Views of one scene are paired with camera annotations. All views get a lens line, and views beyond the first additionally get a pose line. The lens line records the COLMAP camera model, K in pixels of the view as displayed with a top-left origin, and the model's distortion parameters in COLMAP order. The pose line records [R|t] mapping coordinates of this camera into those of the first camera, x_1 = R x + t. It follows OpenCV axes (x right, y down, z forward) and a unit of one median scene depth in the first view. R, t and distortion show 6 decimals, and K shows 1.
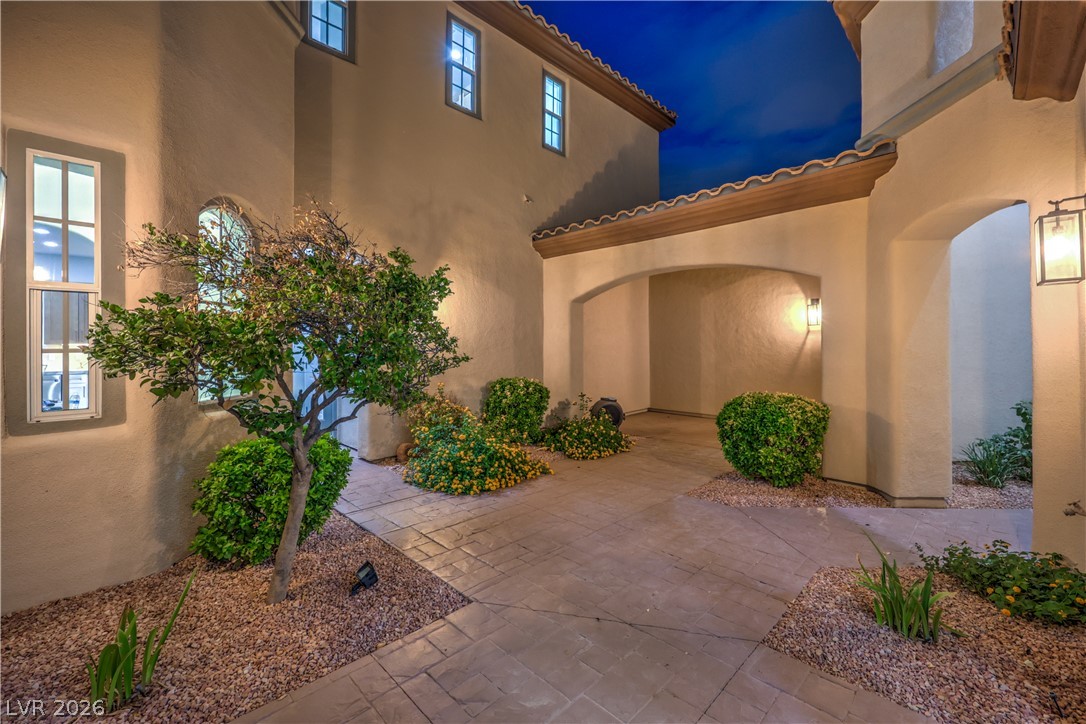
lens RADIAL K [[446.4, 0, 549.8], [0, 446.4, 347.6], [0, 0, 1]] dist [-0.000393, 0.000166]
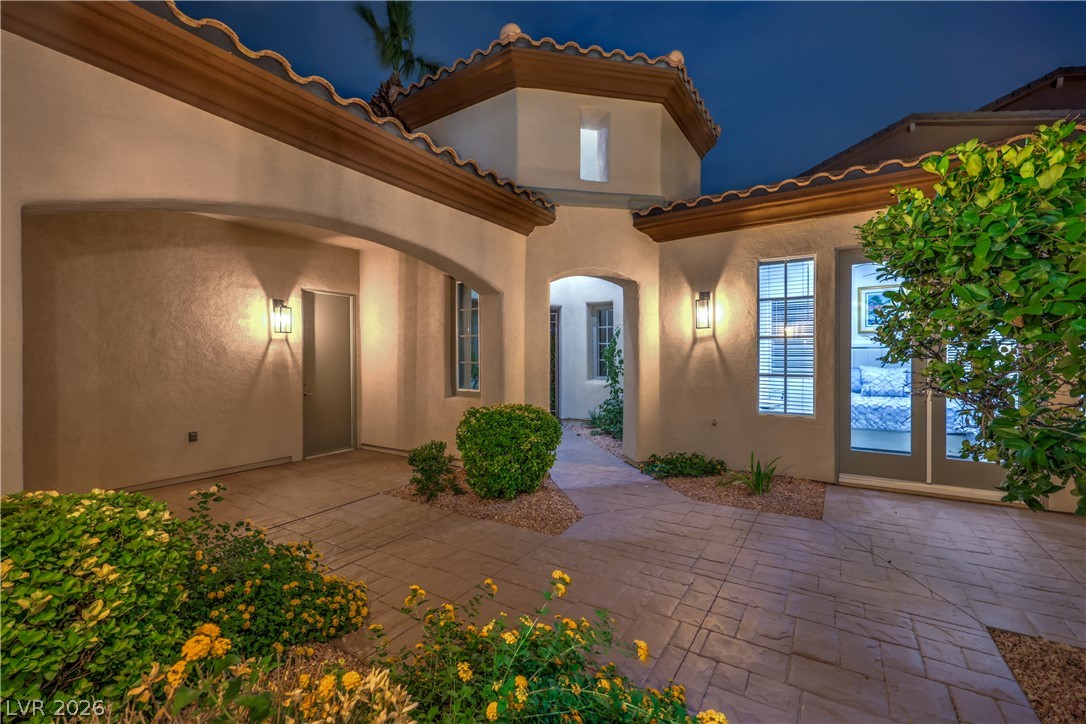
lens RADIAL K [[446.4, 0, 549.2], [0, 446.4, 357.7], [0, 0, 1]] dist [-0.000393, 0.000166]
pose [[-0.219587, 0.002703, 0.975589, -0.294754], [0.008105, 0.999967, -0.000946, -0.000280], [-0.975559, 0.007699, -0.219602, 0.694201]]
